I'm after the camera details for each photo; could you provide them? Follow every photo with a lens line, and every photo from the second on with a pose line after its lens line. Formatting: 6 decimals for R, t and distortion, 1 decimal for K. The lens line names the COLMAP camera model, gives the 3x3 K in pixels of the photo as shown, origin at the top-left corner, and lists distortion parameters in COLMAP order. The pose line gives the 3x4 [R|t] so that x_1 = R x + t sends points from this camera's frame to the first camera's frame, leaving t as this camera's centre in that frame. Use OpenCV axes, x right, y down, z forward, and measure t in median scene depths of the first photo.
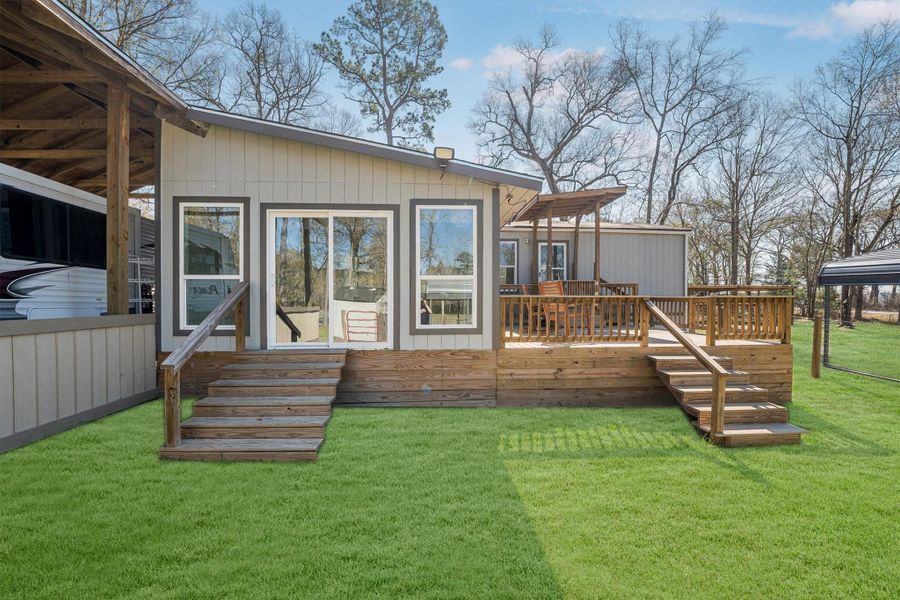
lens RADIAL K [[365.9, 0, 445.2], [0, 365.9, 303.3], [0, 0, 1]] dist [-0.031429, 0.004551]
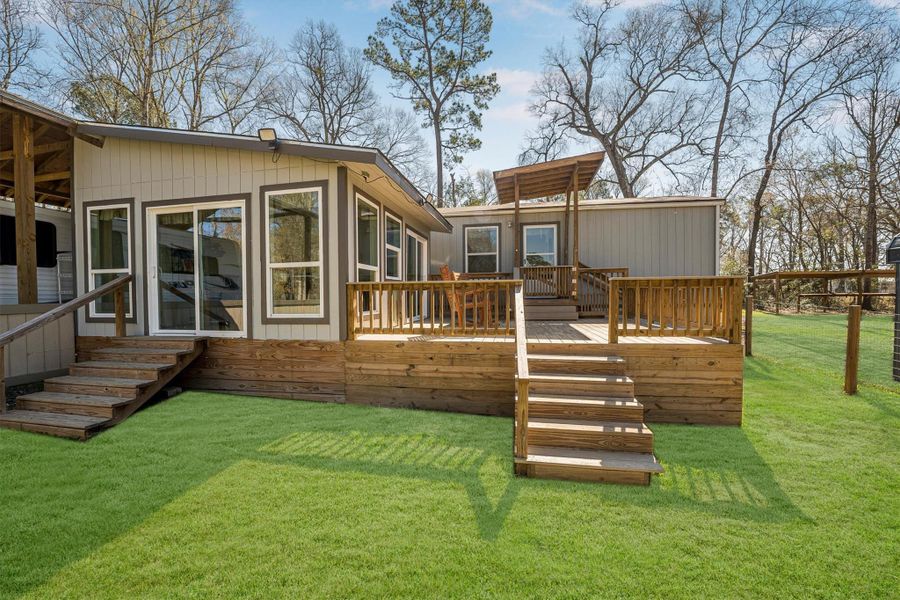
lens RADIAL K [[365.9, 0, 445.2], [0, 365.9, 303.3], [0, 0, 1]] dist [-0.031429, 0.004551]
pose [[0.967403, -0.004153, -0.253209, 0.124442], [0.007798, 0.999880, 0.013393, 0.004128], [0.253123, -0.014931, 0.967319, 0.035073]]
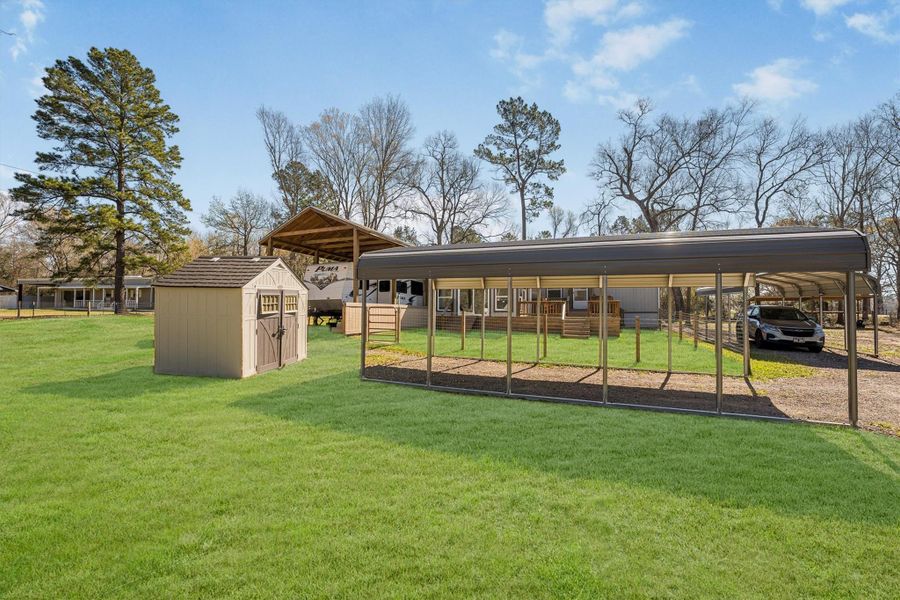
lens RADIAL K [[365.9, 0, 445.2], [0, 365.9, 303.3], [0, 0, 1]] dist [-0.031429, 0.004551]
pose [[0.904995, -0.008407, -0.425339, 0.201412], [-0.008290, 0.999266, -0.037391, 0.026636], [0.425341, 0.037364, 0.904262, -0.496305]]
